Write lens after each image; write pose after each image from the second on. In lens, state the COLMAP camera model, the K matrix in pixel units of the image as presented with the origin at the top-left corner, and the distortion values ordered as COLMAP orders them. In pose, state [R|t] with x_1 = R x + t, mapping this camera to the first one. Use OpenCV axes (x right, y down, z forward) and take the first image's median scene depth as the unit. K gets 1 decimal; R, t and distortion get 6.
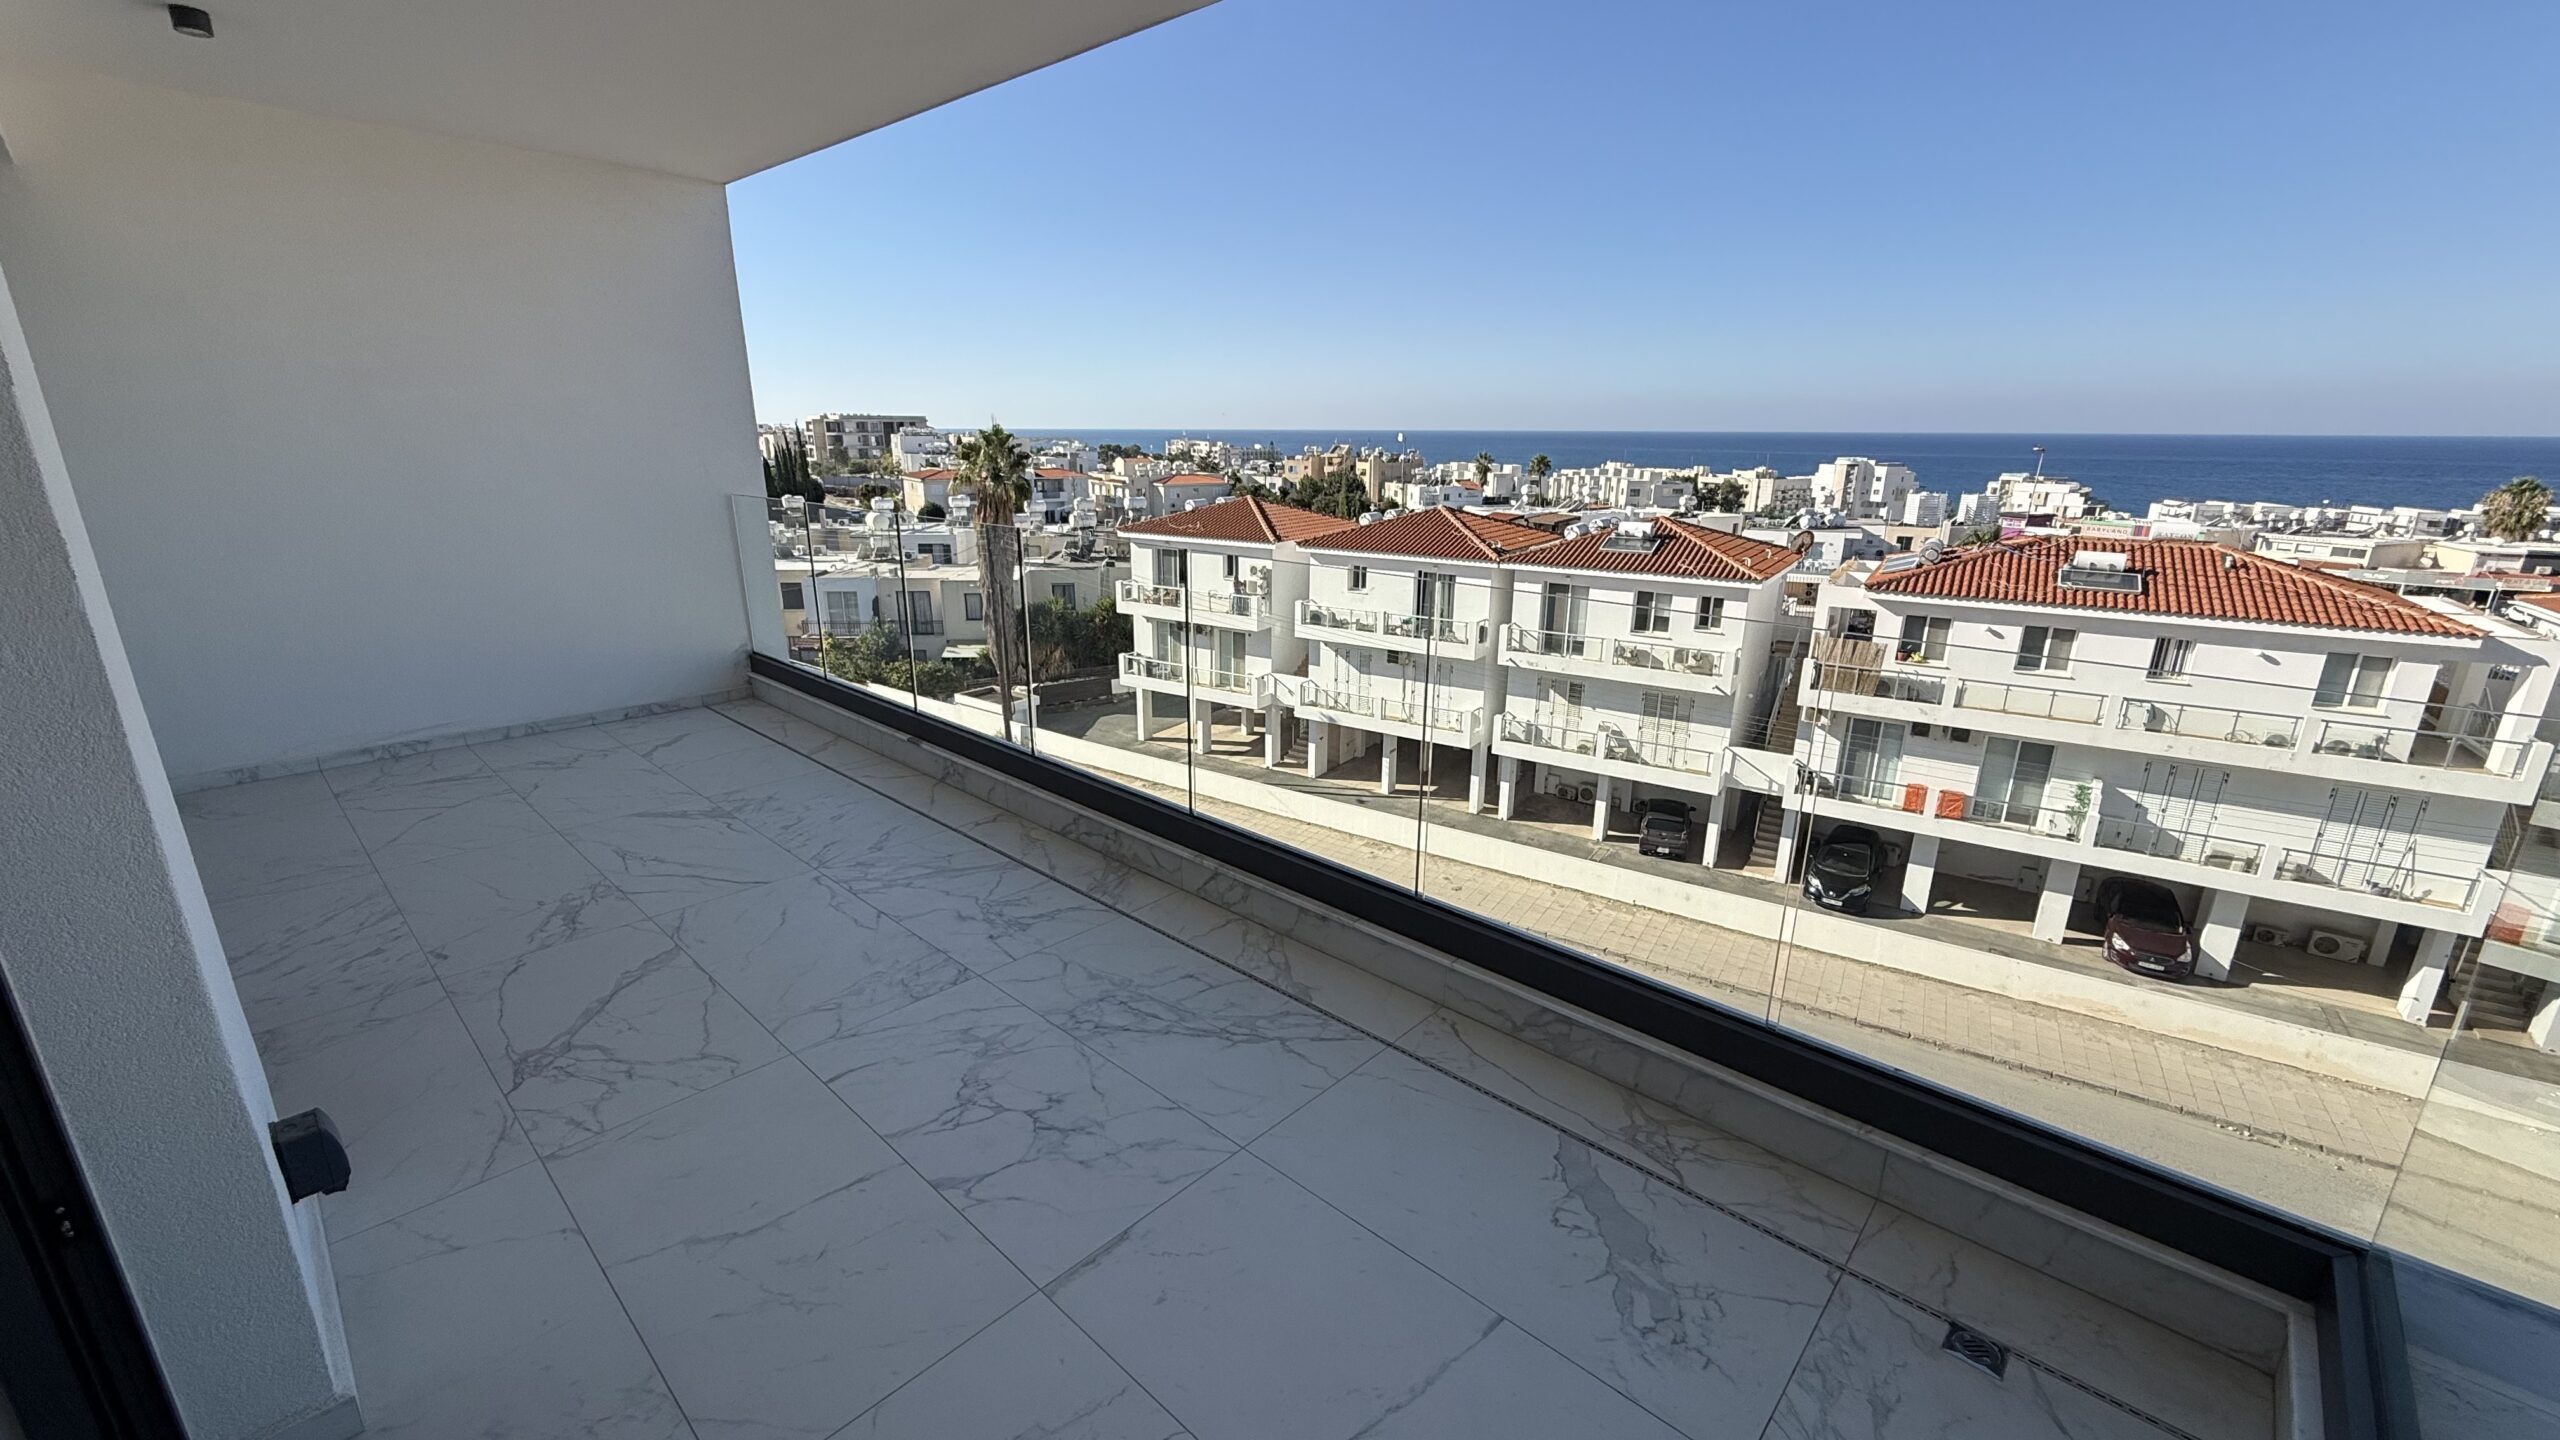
lens RADIAL K [[1021.2, 0, 1275.8], [0, 1021.2, 727.6], [0, 0, 1]] dist [-0.000136, 0.000011]
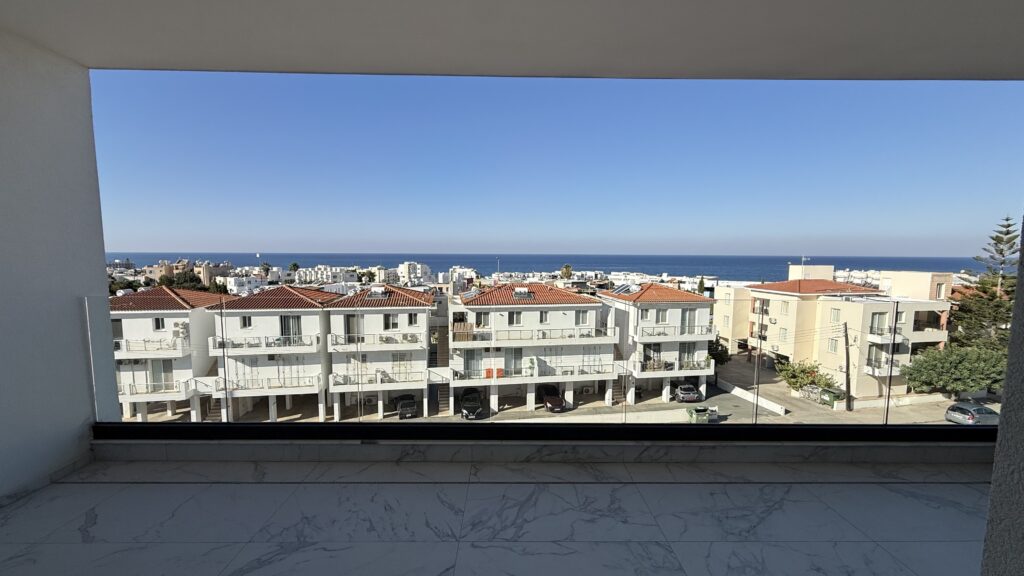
lens RADIAL K [[406.6, 0, 509.9], [0, 406.6, 290.7], [0, 0, 1]] dist [0.002376, 0.000131]
pose [[0.728367, -0.064276, 0.682166, -0.096363], [0.192038, 0.974838, -0.113192, -0.015826], [-0.657726, 0.213447, 0.722383, 0.058540]]
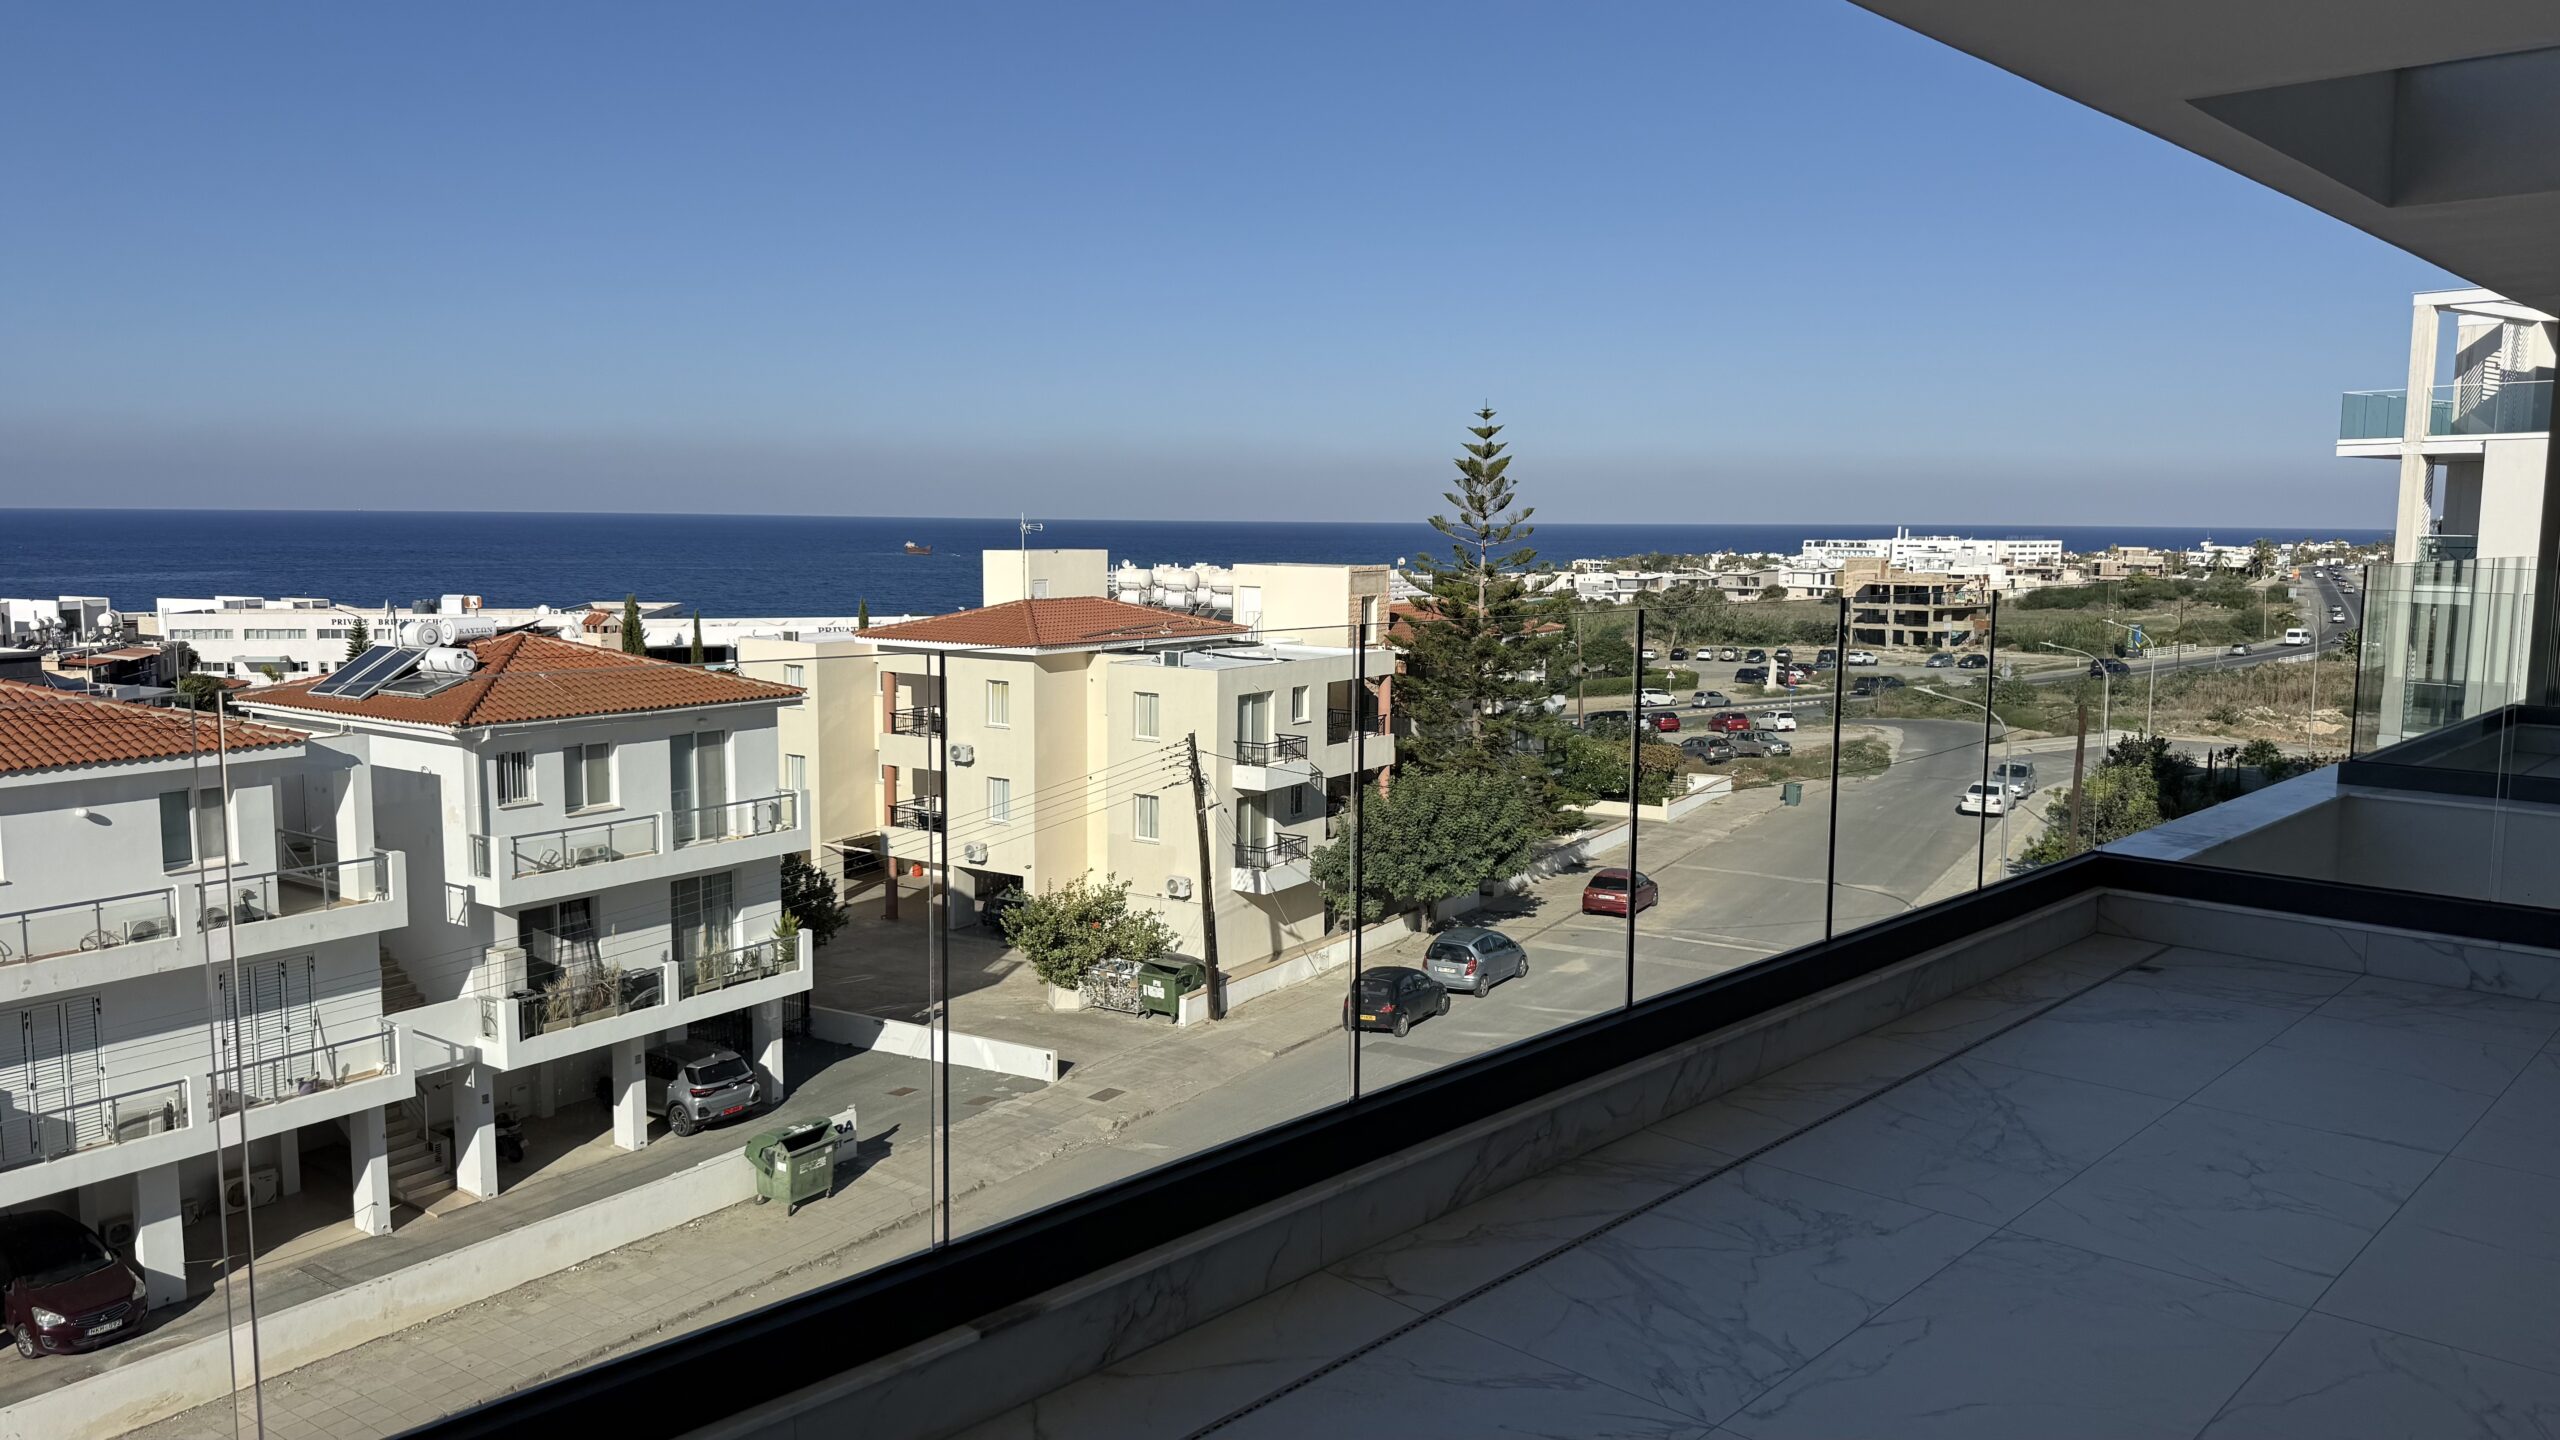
lens RADIAL K [[1789.8, 0, 1282.4], [0, 1789.8, 714.2], [0, 0, 1]] dist [0.091928, -0.124937]
pose [[0.008903, -0.114401, 0.993395, -0.145995], [0.275337, 0.955313, 0.107547, -0.034062], [-0.961307, 0.272561, 0.040004, 0.133547]]
